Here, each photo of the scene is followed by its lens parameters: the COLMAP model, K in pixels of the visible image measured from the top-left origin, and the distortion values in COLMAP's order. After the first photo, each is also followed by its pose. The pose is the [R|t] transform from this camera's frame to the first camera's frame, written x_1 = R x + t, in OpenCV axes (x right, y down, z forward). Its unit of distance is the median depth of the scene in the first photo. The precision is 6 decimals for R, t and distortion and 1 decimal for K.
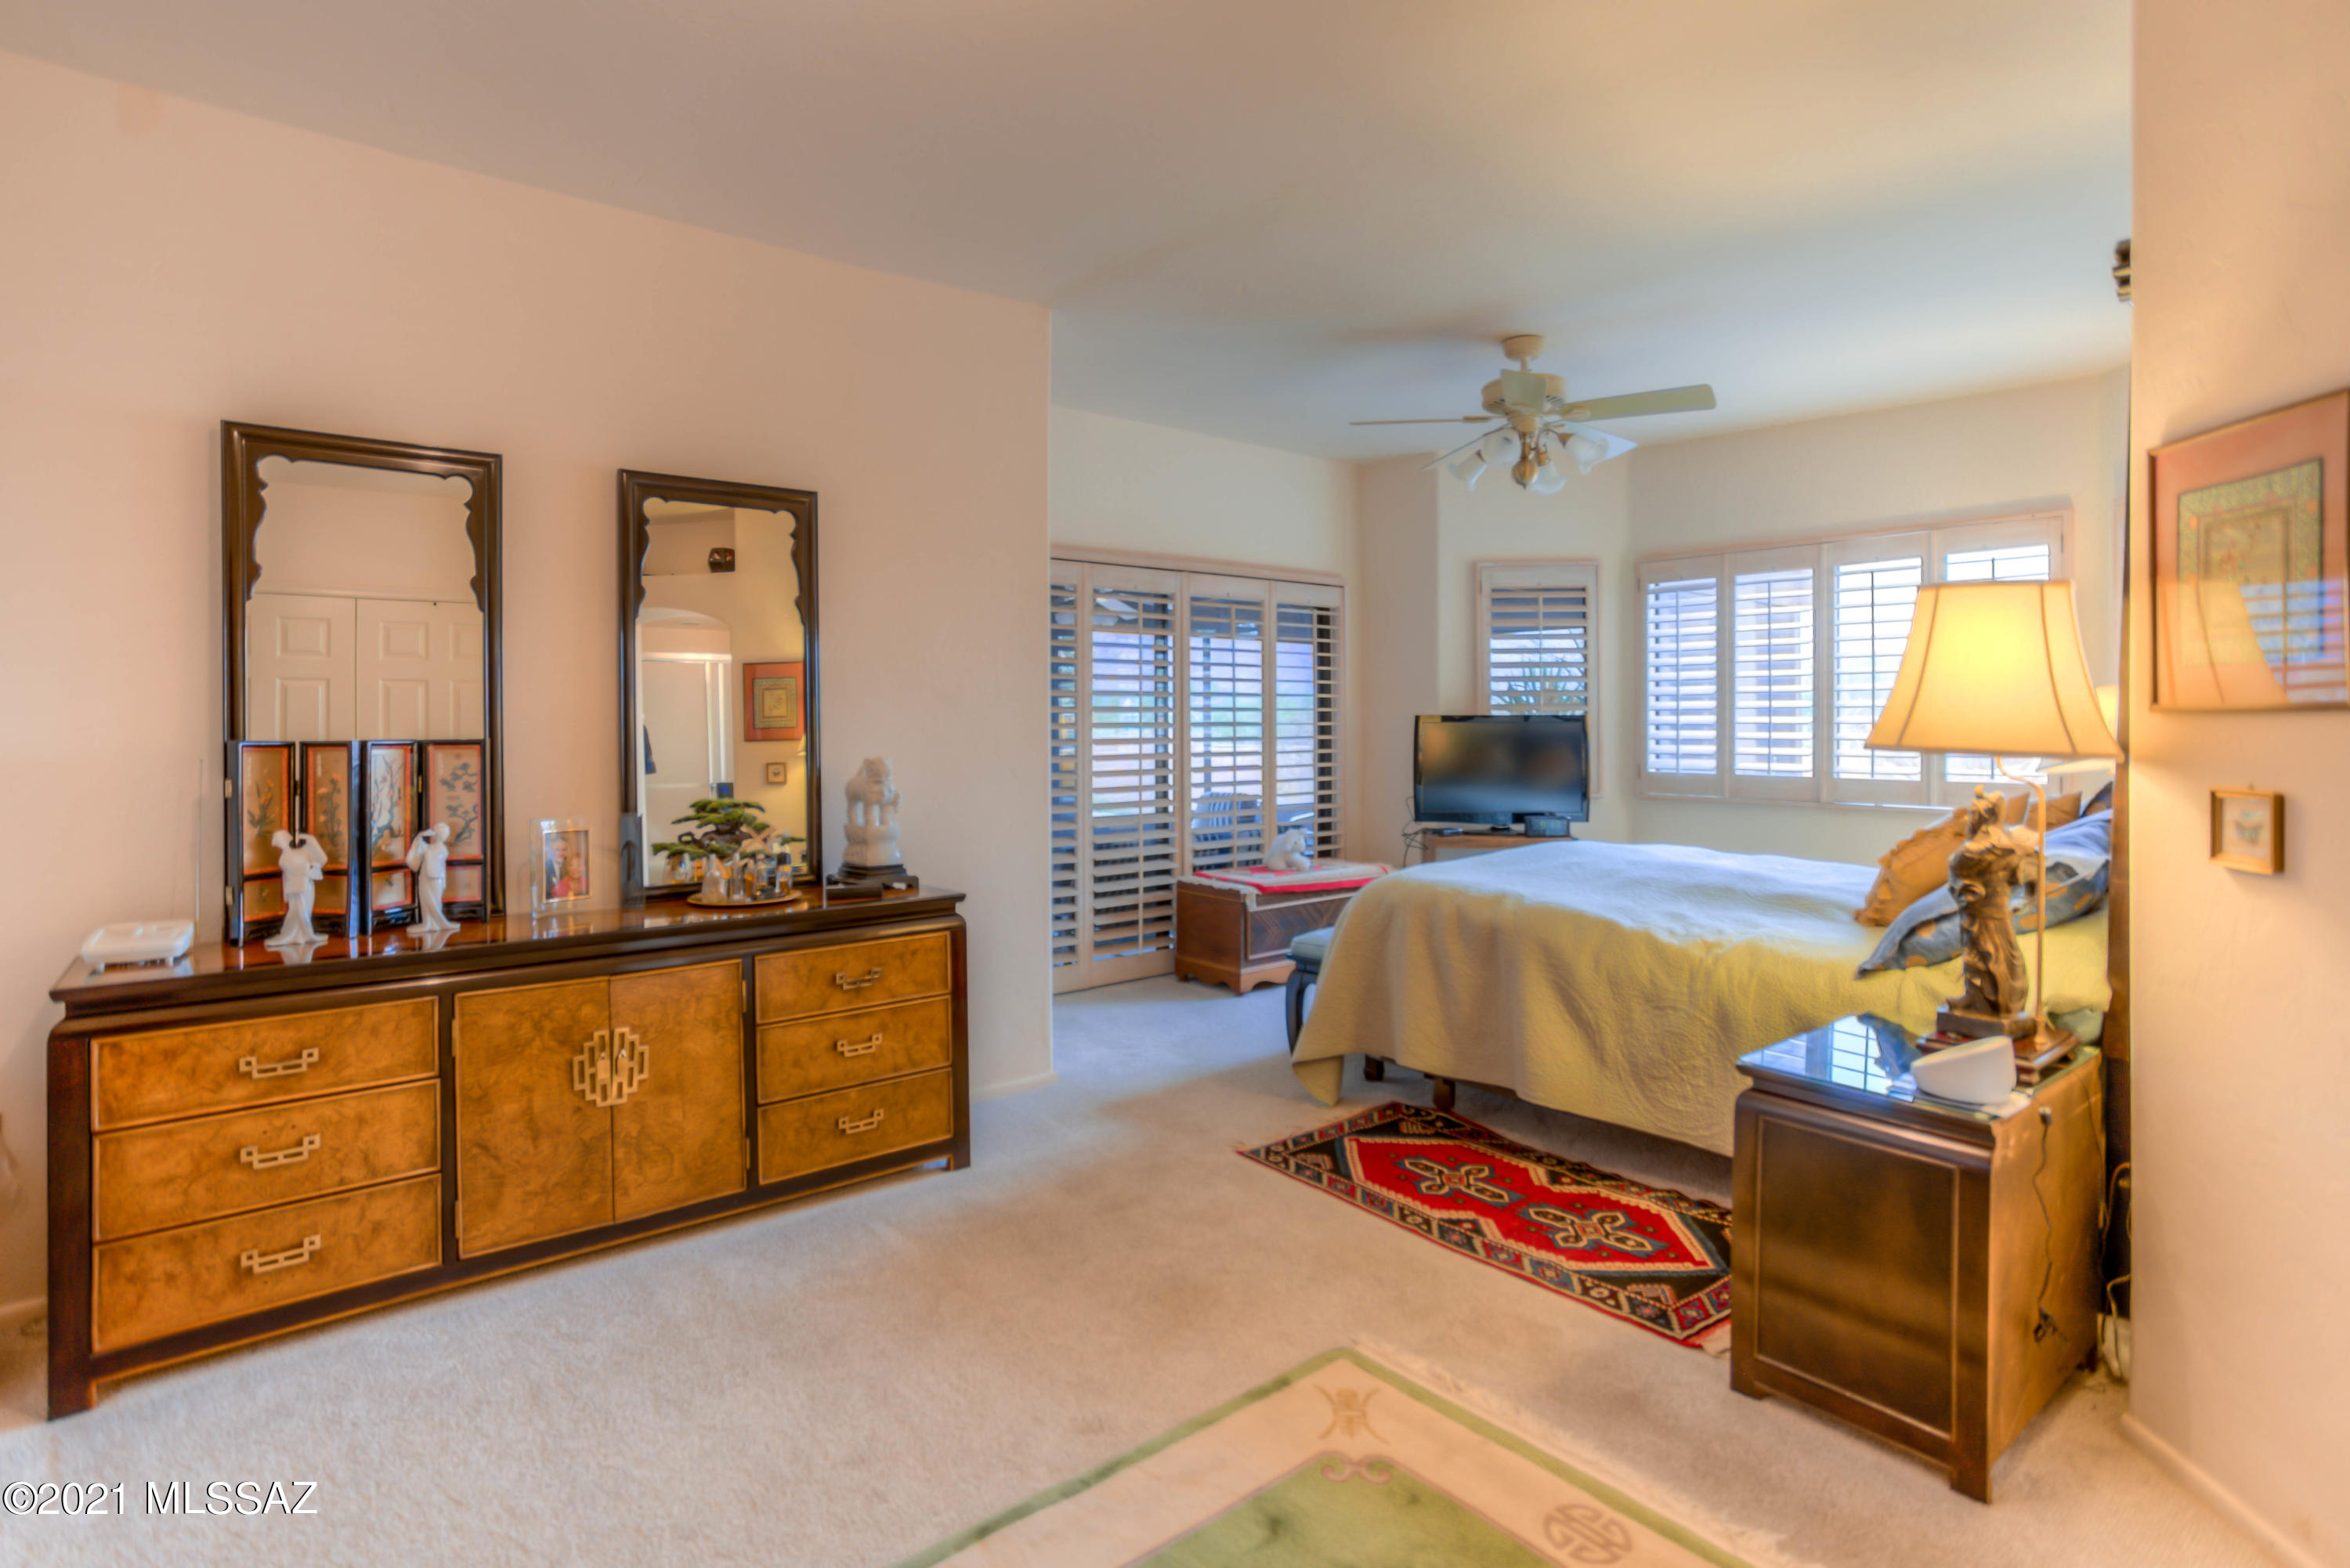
lens RADIAL K [[1169.8, 0, 1125.2], [0, 1169.8, 739.4], [0, 0, 1]] dist [-0.039170, 0.013029]
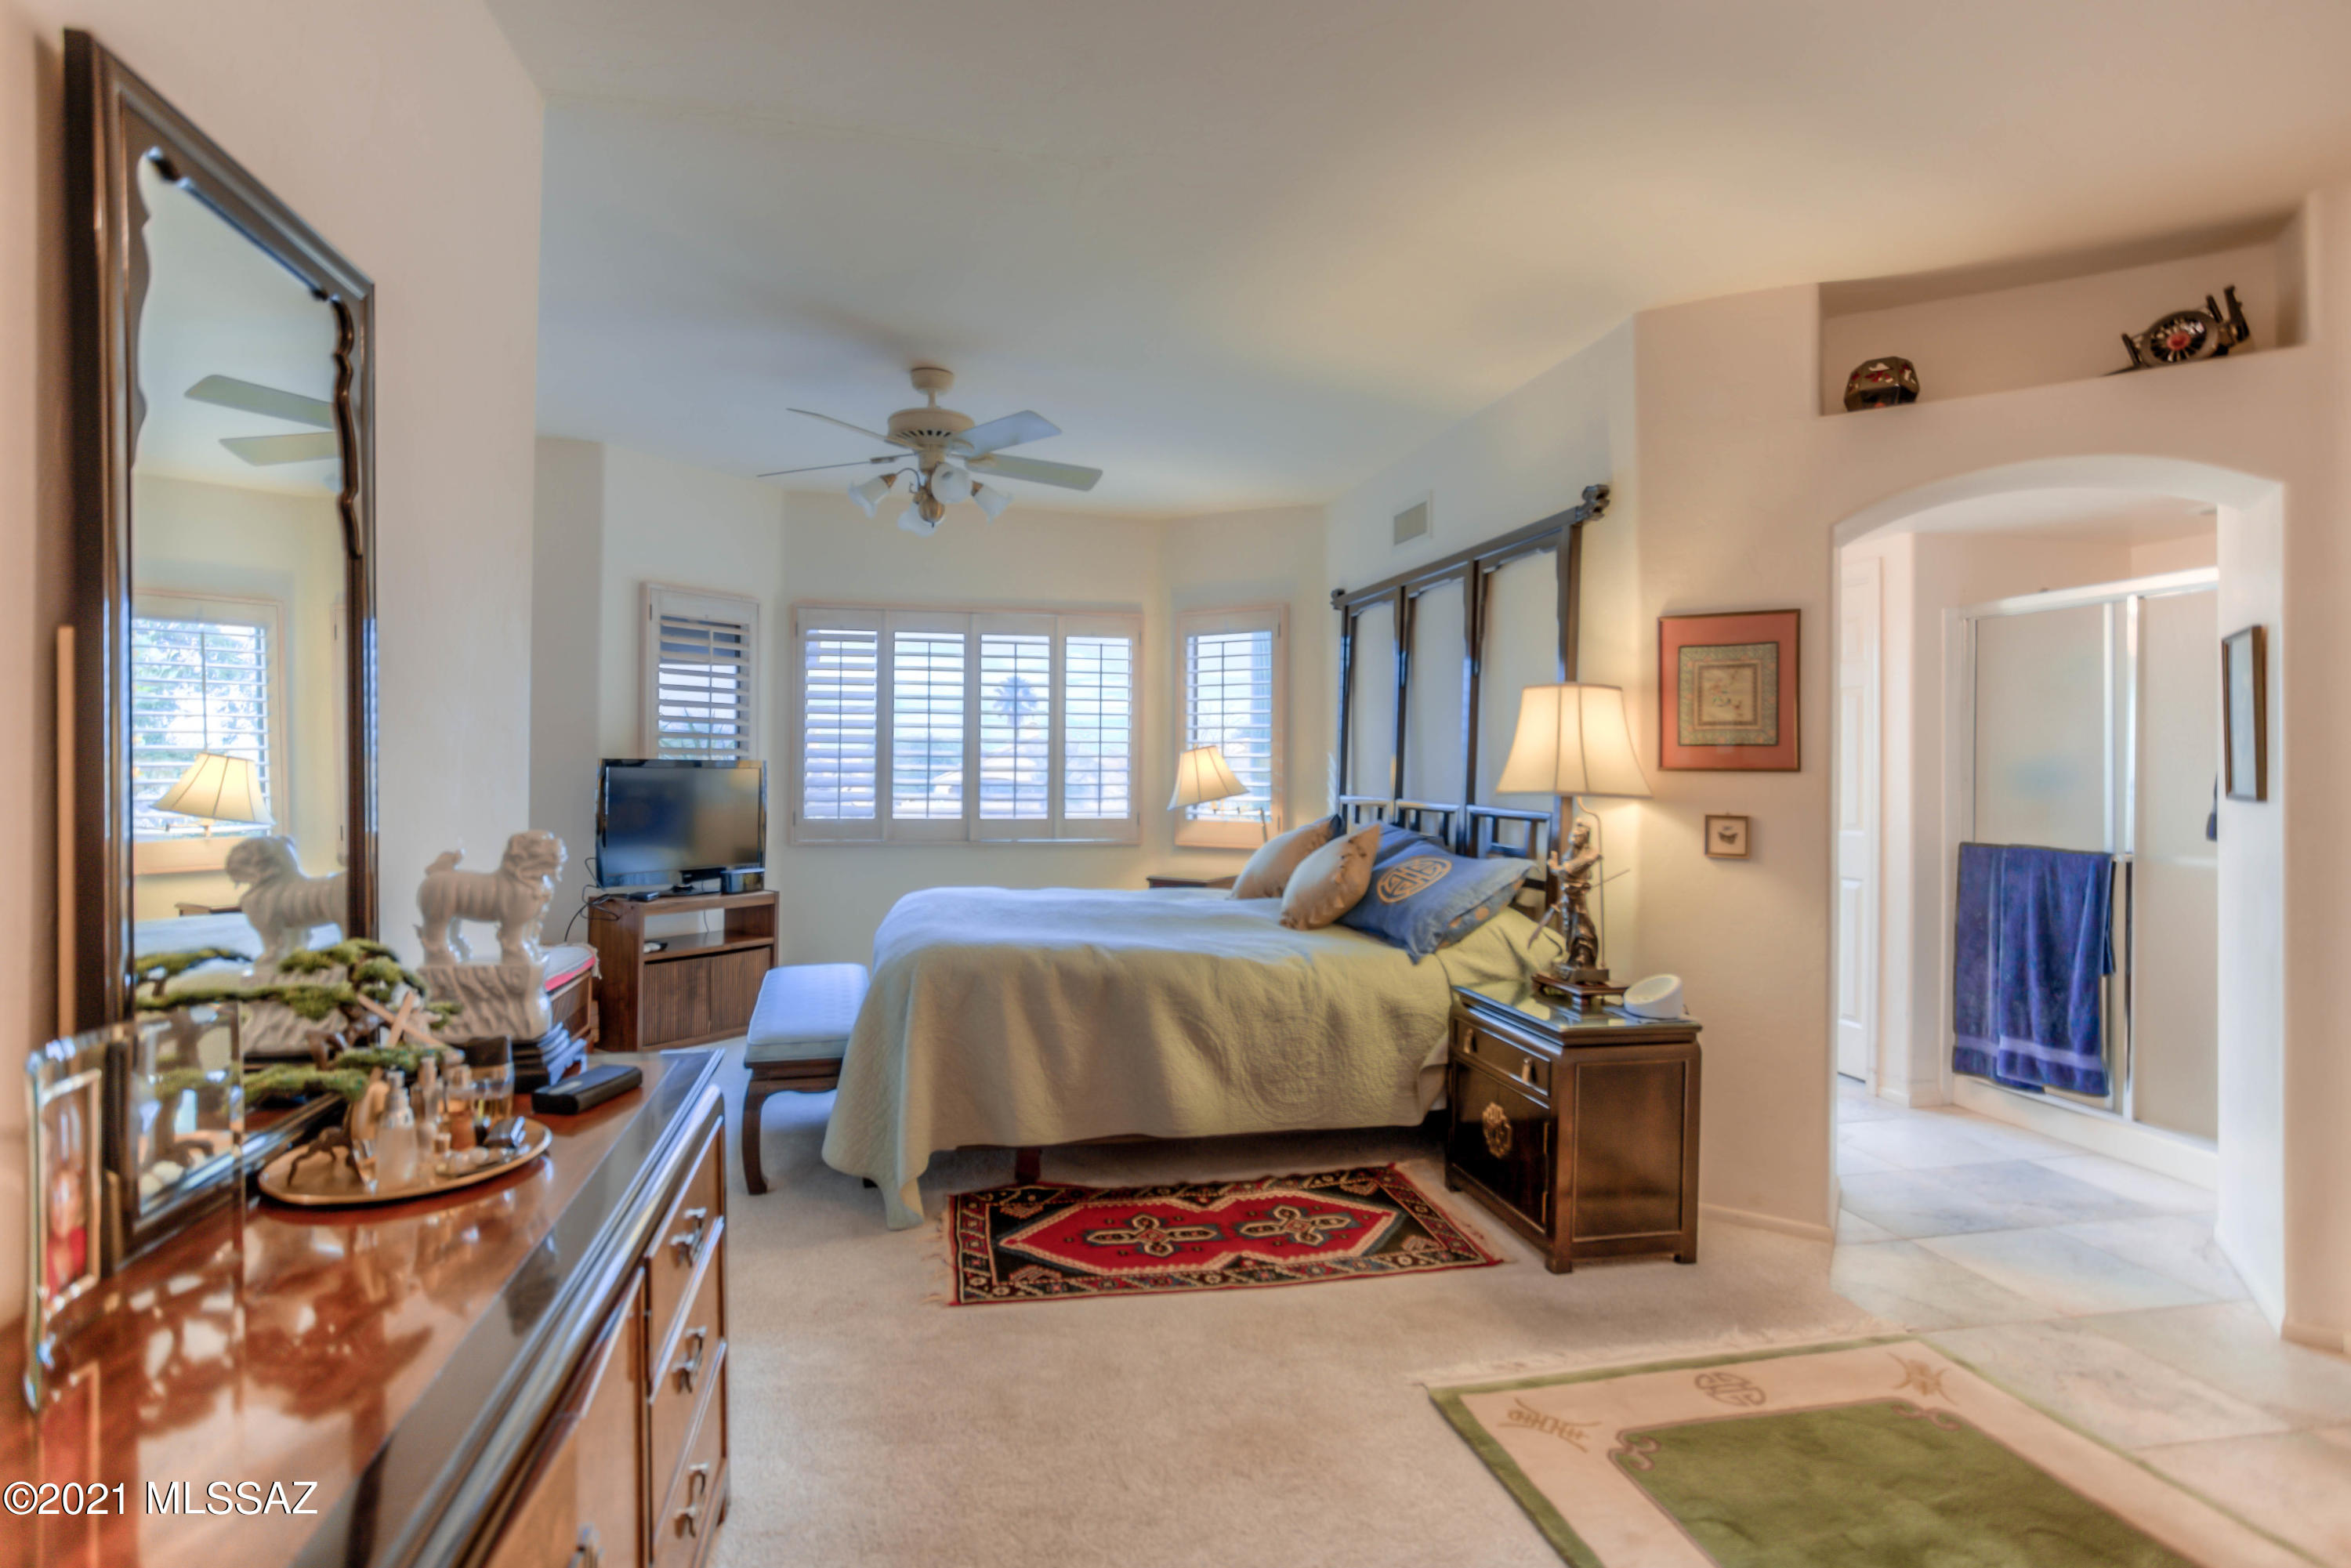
lens RADIAL K [[1170.3, 0, 1167.7], [0, 1170.3, 774.6], [0, 0, 1]] dist [-0.039170, 0.013029]
pose [[0.441851, 0.000917, 0.897088, -0.600450], [0.003501, 0.999990, -0.002746, -0.011027], [-0.897082, 0.004354, 0.441843, 0.547834]]
